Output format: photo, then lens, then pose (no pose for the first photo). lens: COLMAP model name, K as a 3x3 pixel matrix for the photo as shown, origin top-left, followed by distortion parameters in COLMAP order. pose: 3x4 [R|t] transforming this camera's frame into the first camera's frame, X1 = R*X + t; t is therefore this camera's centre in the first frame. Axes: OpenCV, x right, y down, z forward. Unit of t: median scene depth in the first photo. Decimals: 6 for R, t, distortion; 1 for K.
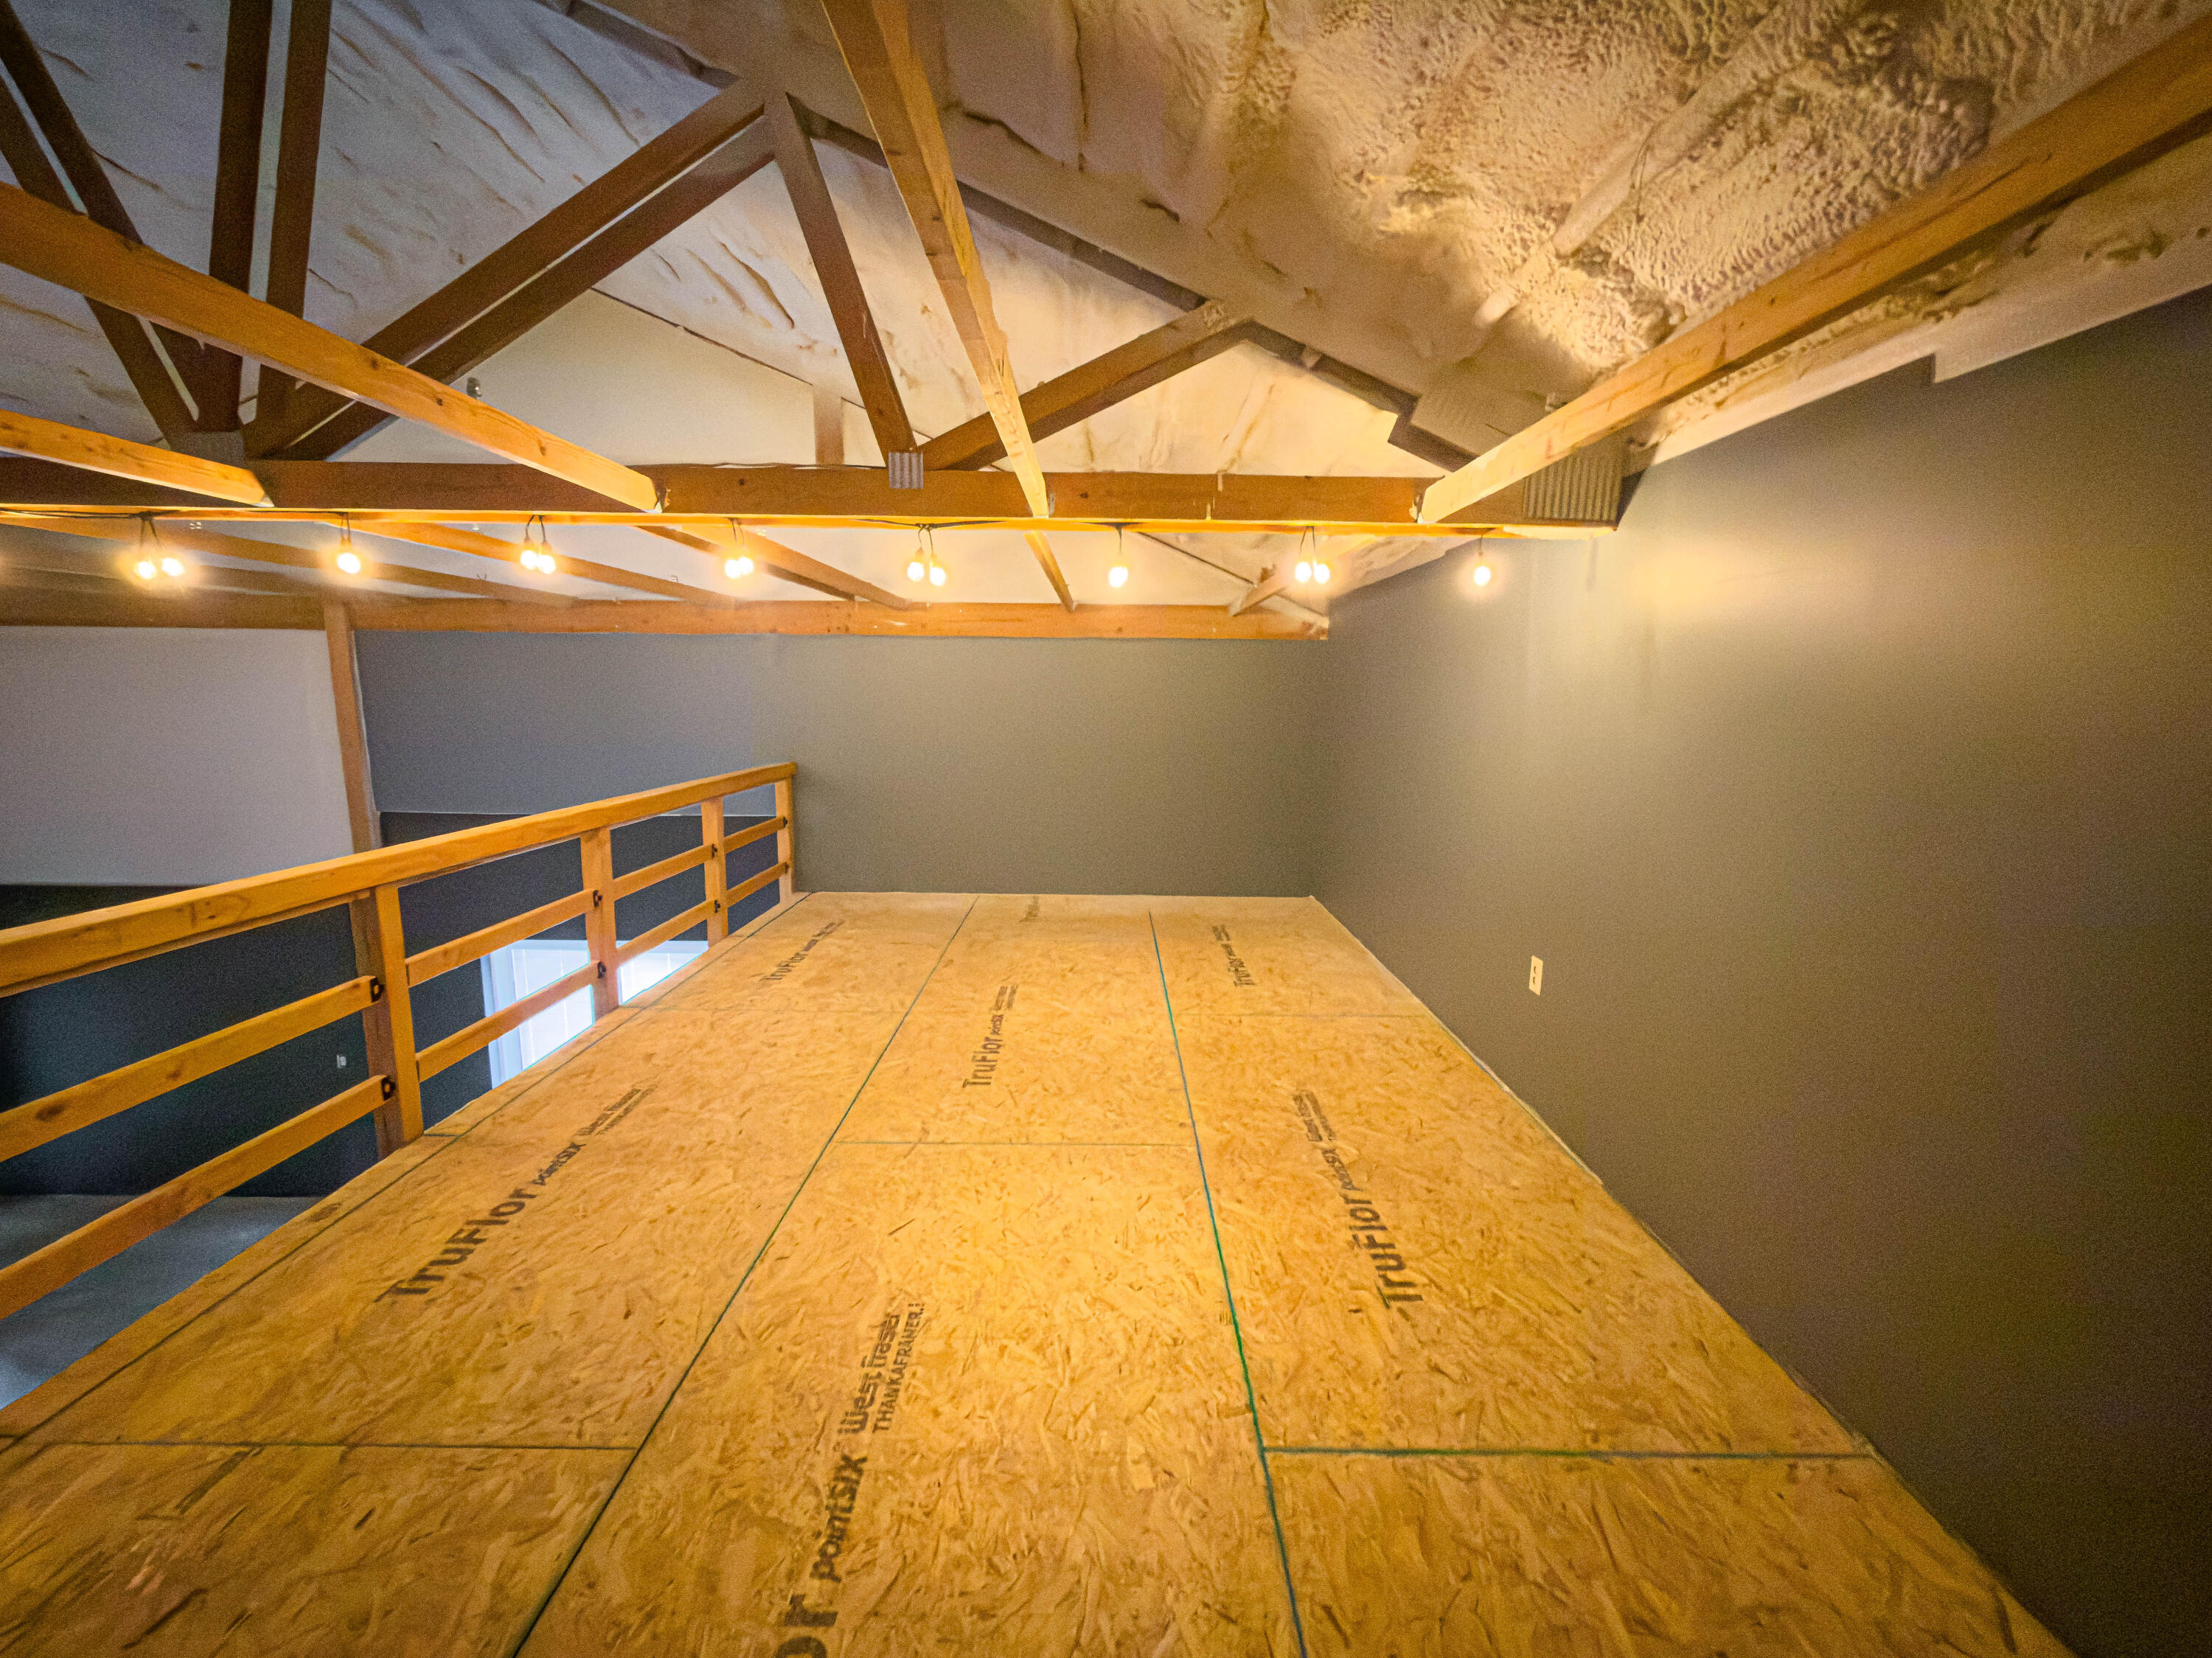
lens RADIAL K [[908.1, 0, 1106.0], [0, 908.1, 829.0], [0, 0, 1]] dist [0.000110, -0.000007]
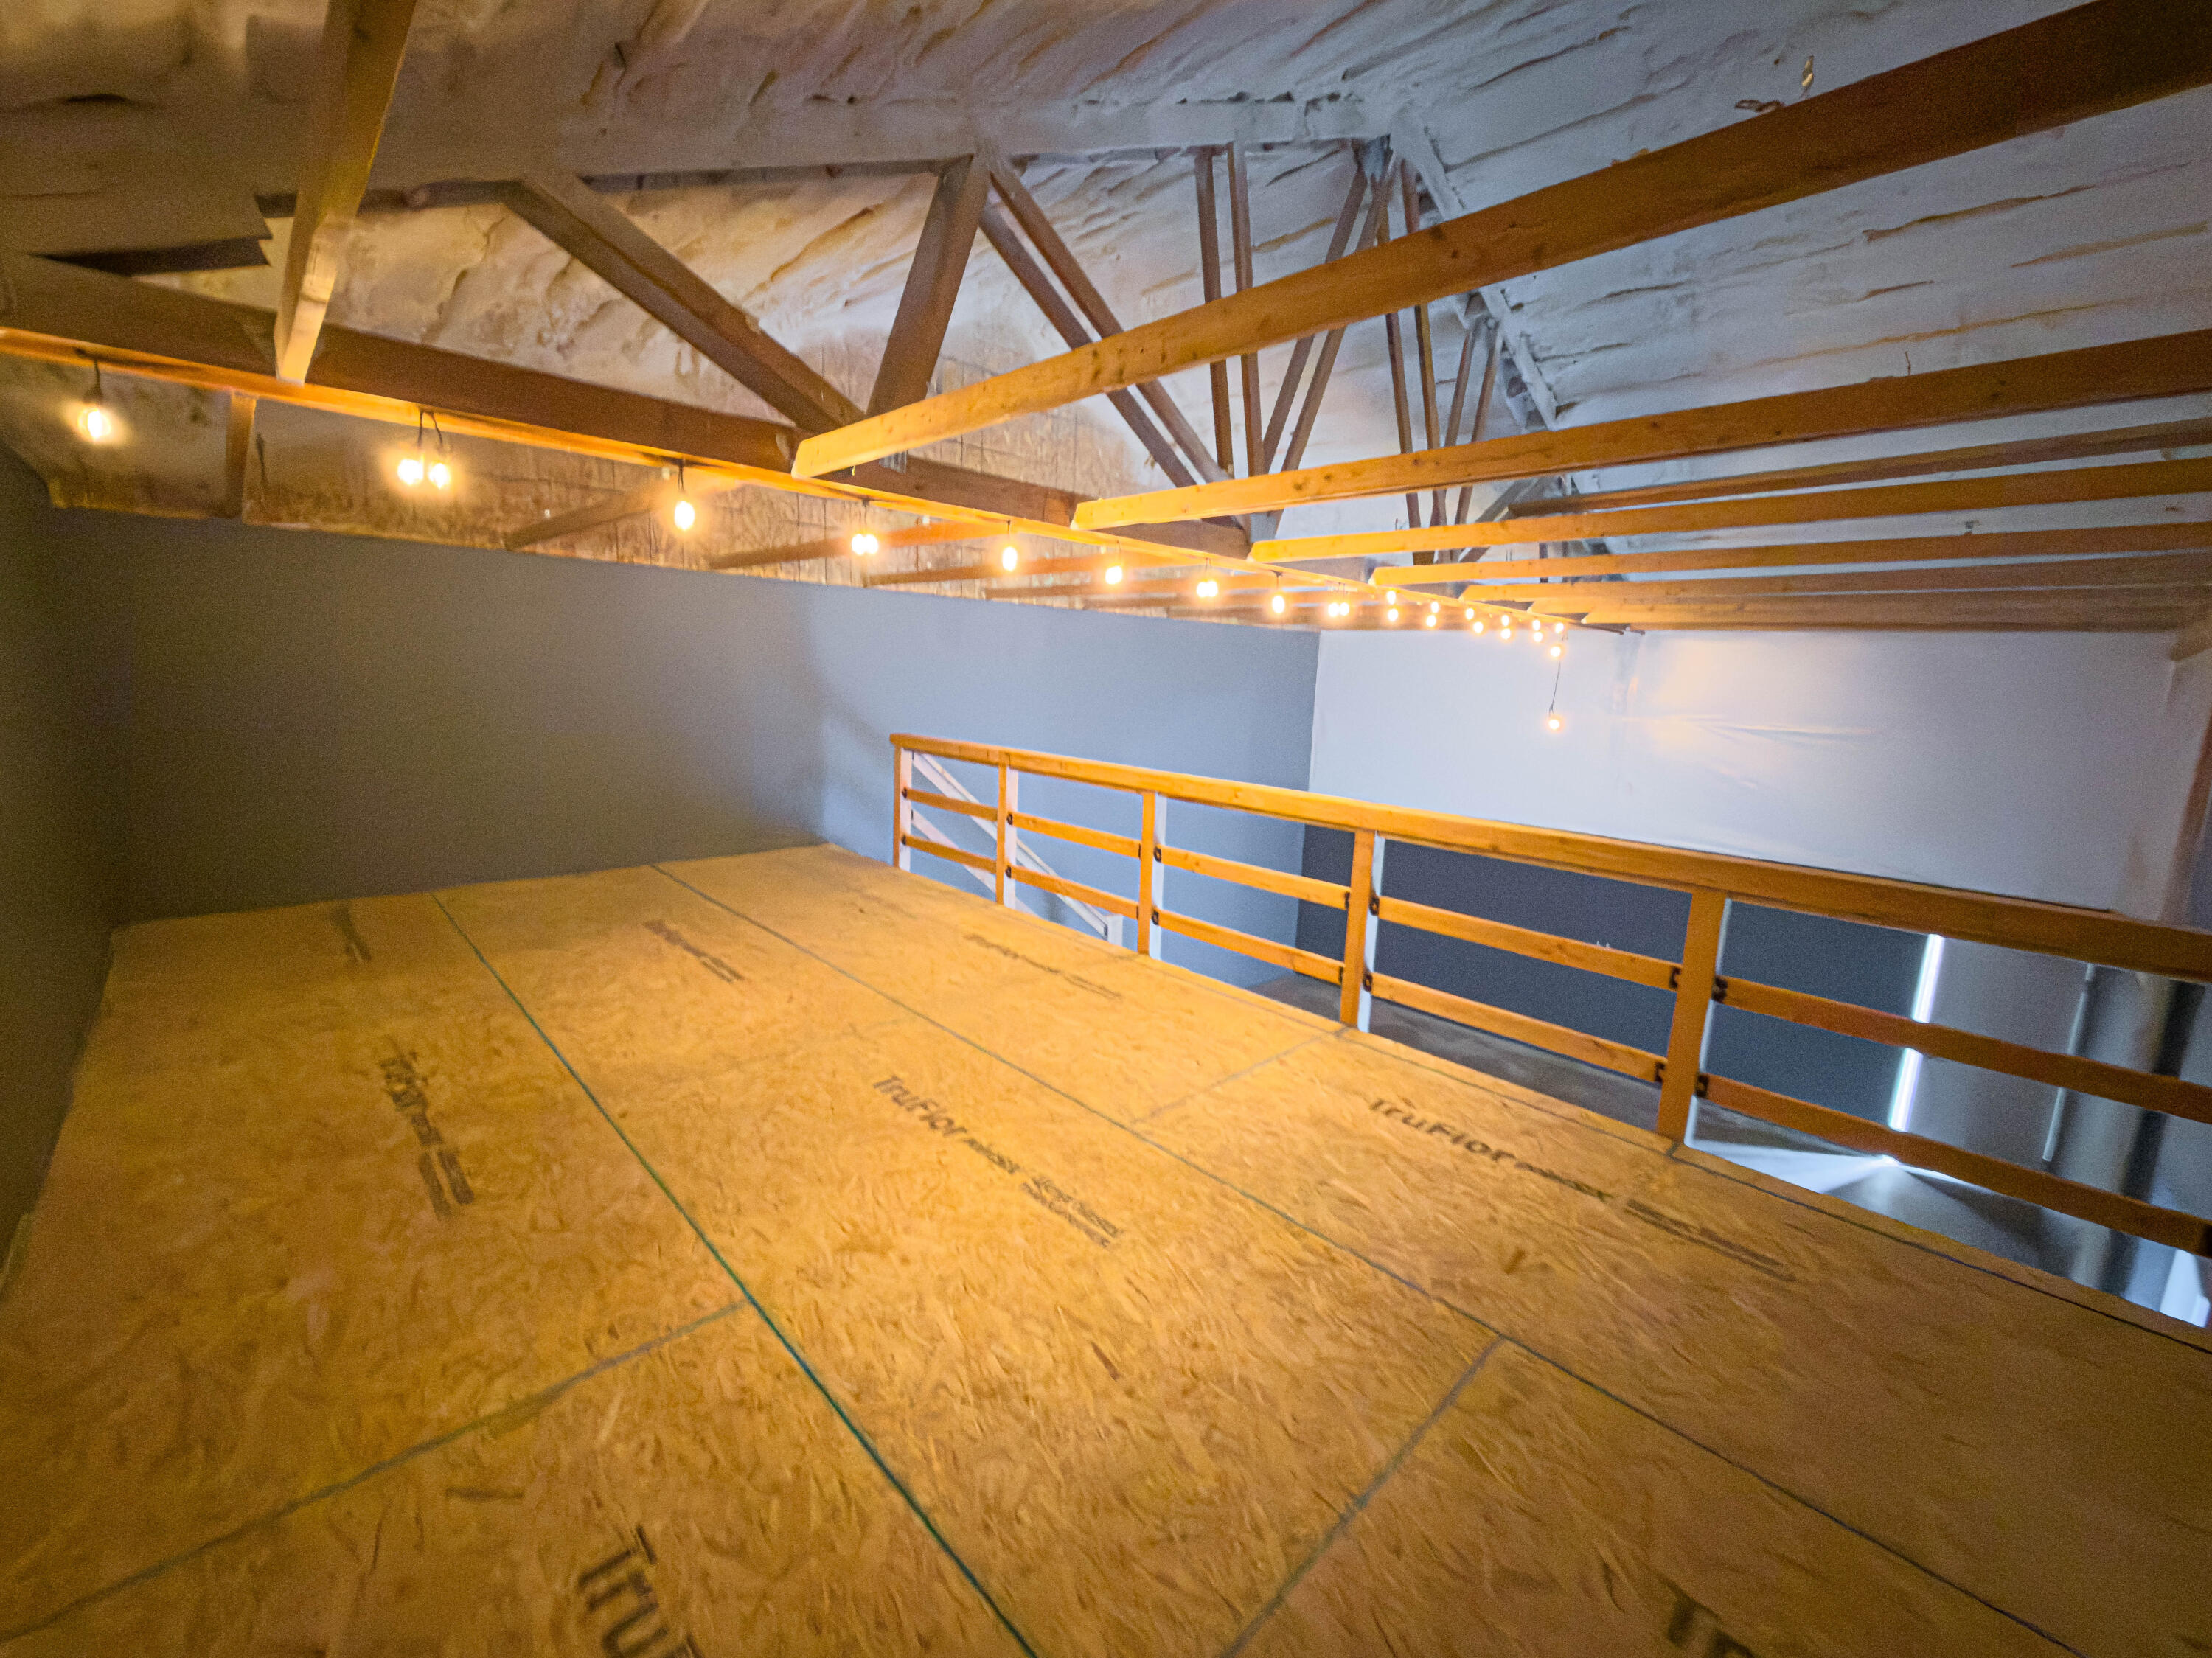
lens RADIAL K [[908.1, 0, 1106.0], [0, 908.1, 829.0], [0, 0, 1]] dist [0.000110, -0.000007]
pose [[-0.724432, 0.079334, -0.684766, 0.303553], [-0.153502, 0.949849, 0.272439, -0.246318], [0.672039, 0.302477, -0.675923, 1.683137]]
